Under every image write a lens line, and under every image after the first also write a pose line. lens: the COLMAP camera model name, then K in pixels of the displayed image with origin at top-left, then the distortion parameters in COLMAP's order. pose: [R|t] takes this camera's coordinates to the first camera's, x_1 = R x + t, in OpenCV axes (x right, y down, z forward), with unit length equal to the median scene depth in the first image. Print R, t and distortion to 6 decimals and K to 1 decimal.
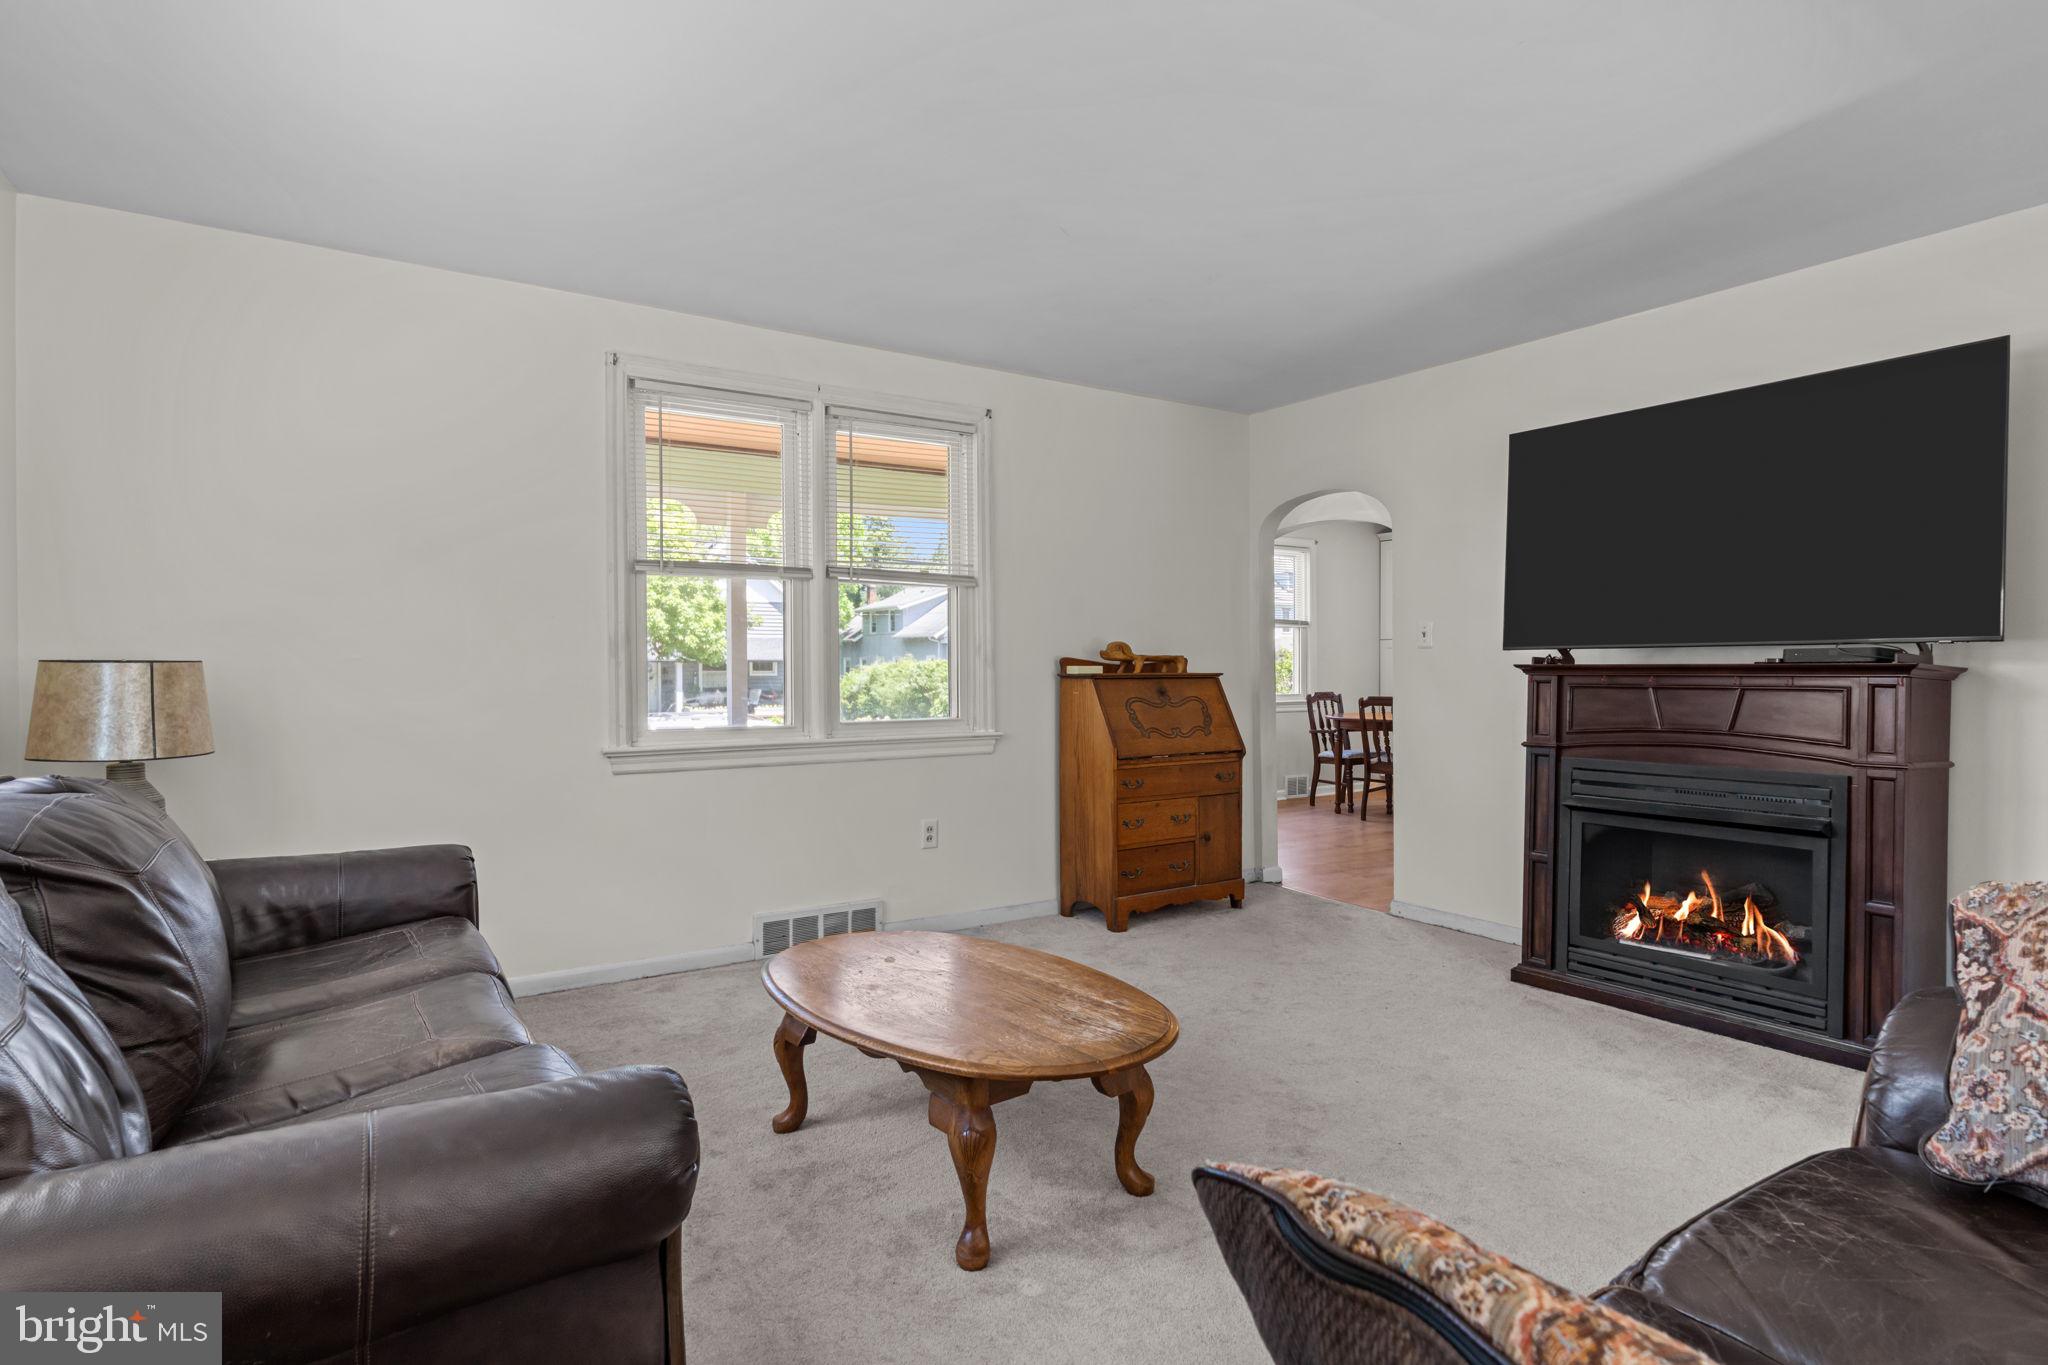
lens RADIAL K [[1068.1, 0, 1018.1], [0, 1068.1, 664.2], [0, 0, 1]] dist [-0.002452, 0.000415]
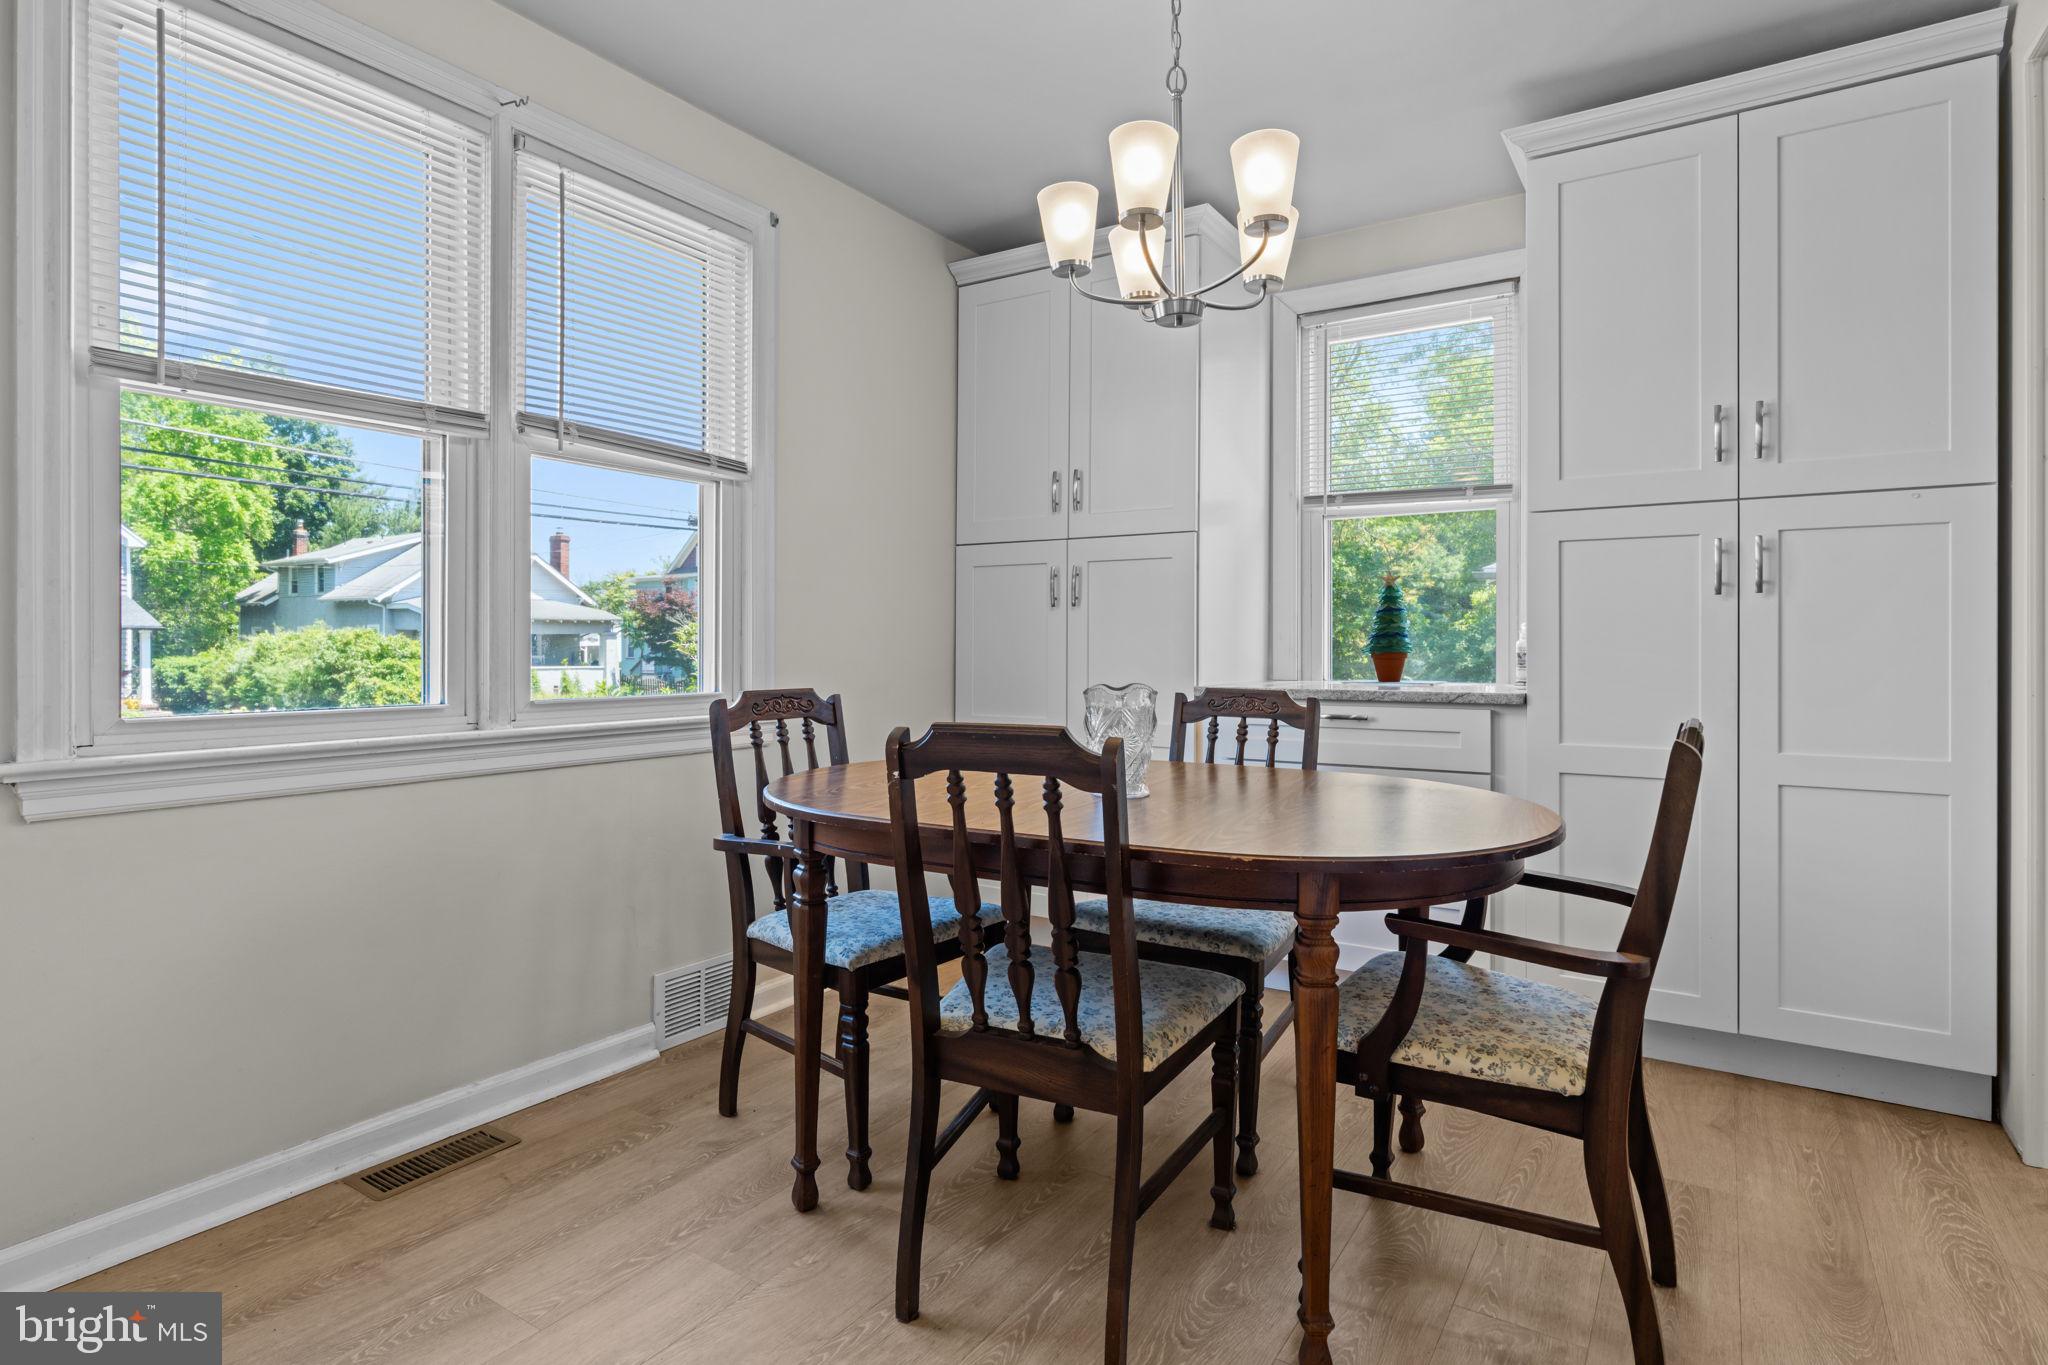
lens RADIAL K [[1068.1, 0, 1018.1], [0, 1068.1, 664.2], [0, 0, 1]] dist [-0.002452, 0.000415]
pose [[0.917532, -0.002344, 0.397655, 0.220368], [-0.006124, 0.999781, 0.020024, 0.012715], [-0.397614, -0.020808, 0.917317, 0.678555]]
